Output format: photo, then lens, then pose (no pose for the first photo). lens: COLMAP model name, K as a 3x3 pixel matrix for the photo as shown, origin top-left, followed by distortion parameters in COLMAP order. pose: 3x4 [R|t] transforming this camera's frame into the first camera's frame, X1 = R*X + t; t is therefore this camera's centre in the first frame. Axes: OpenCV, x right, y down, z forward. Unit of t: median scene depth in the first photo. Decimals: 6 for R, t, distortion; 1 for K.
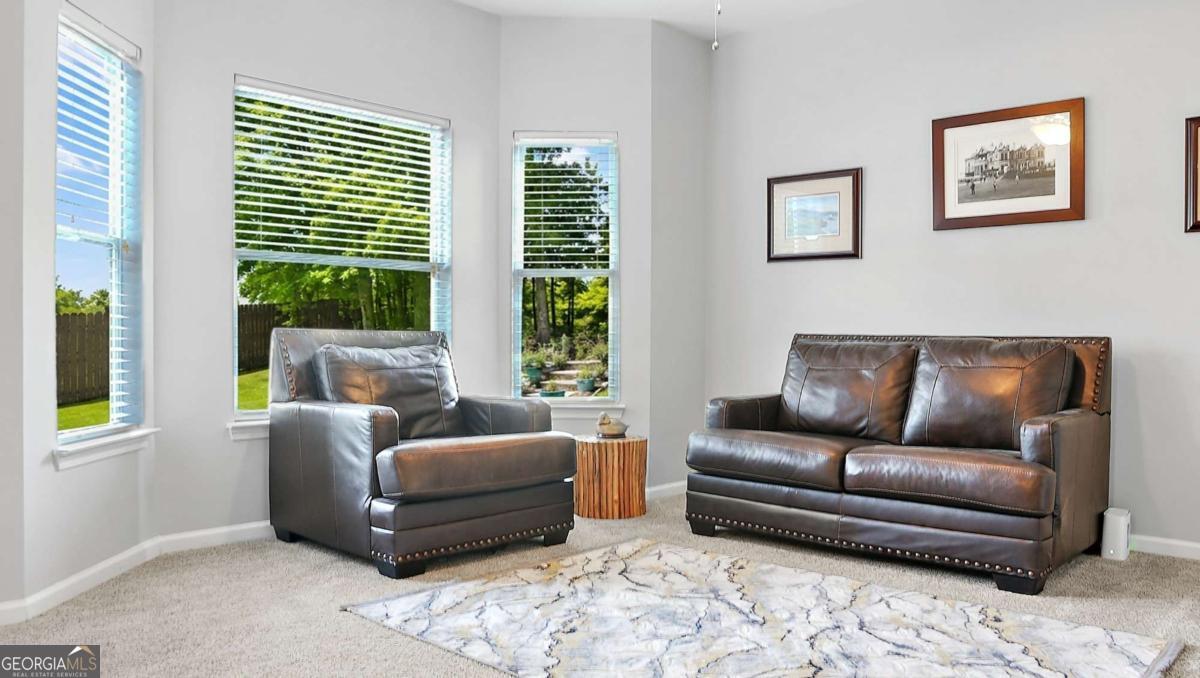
lens RADIAL K [[847.9, 0, 600.0], [0, 847.9, 339.0], [0, 0, 1]] dist [-0.082876, 0.074292]
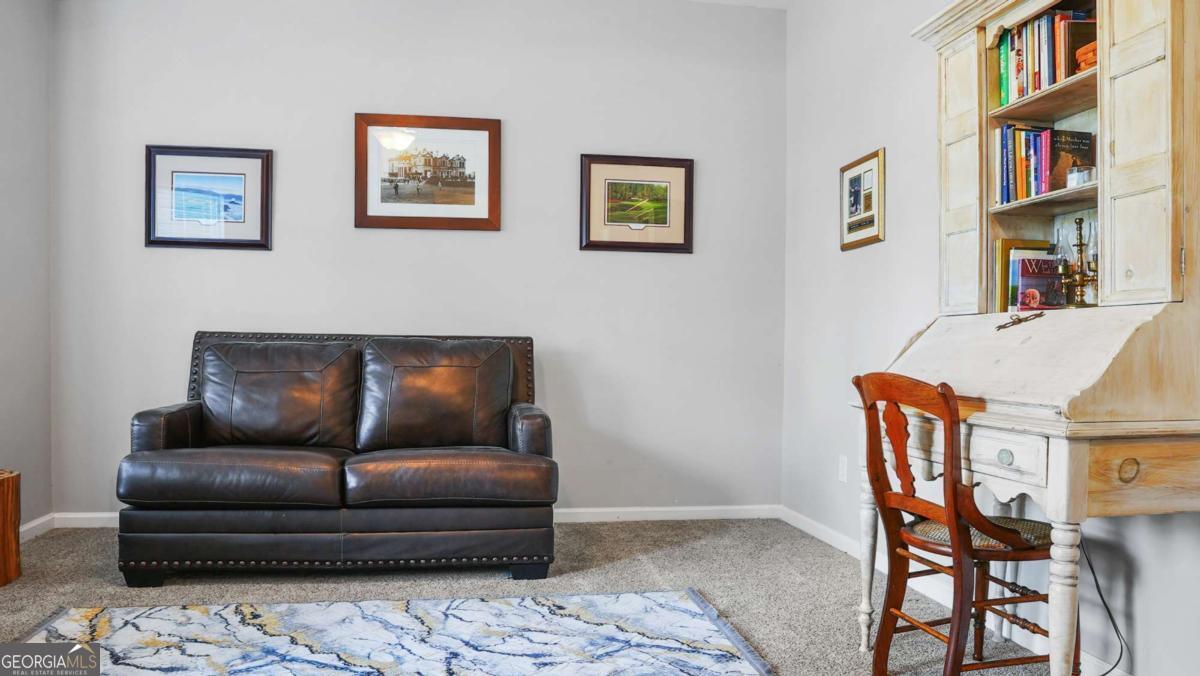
lens RADIAL K [[847.9, 0, 600.0], [0, 847.9, 338.0], [0, 0, 1]] dist [-0.082876, 0.074292]
pose [[0.653715, 0.004391, 0.756728, -0.178848], [-0.003243, 0.999990, -0.003002, 0.001713], [-0.756734, -0.000492, 0.653723, 0.168271]]
